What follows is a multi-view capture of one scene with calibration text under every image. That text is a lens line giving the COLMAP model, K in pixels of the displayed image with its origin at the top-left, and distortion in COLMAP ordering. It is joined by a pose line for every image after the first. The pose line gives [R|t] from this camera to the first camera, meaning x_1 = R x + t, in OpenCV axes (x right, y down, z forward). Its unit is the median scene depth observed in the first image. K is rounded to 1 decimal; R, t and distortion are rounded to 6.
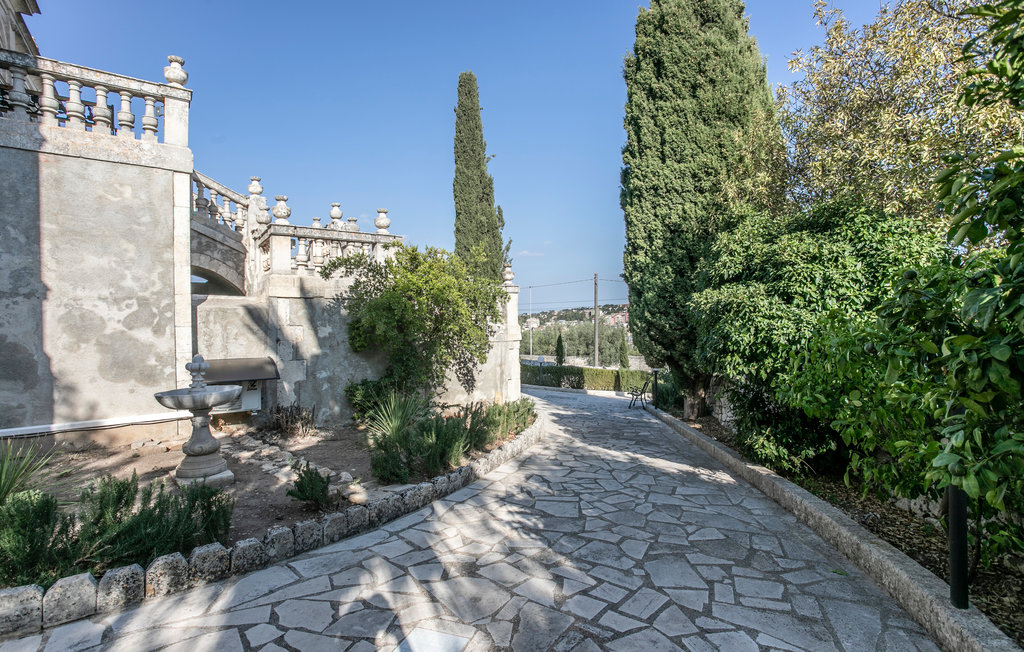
lens RADIAL K [[507.0, 0, 510.3], [0, 507.0, 326.1], [0, 0, 1]] dist [-0.023347, 0.013548]
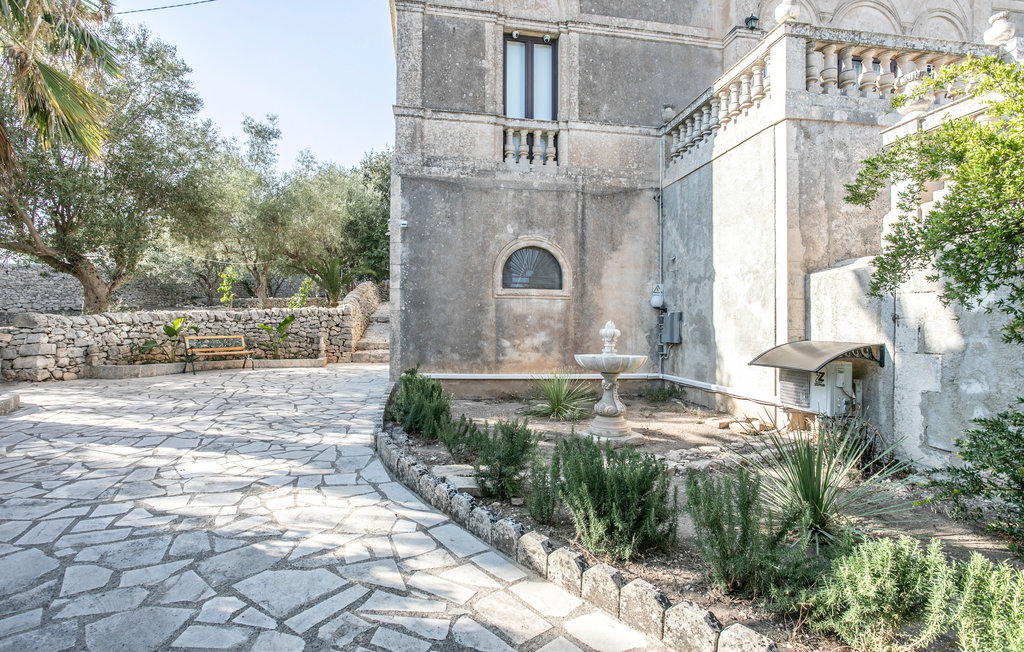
lens RADIAL K [[507.0, 0, 516.7], [0, 507.0, 322.9], [0, 0, 1]] dist [-0.023347, 0.013548]
pose [[-0.452423, -0.003382, -0.891797, 0.479914], [-0.012080, 0.999924, 0.002336, 0.066578], [0.891722, 0.011830, -0.452429, 1.482564]]
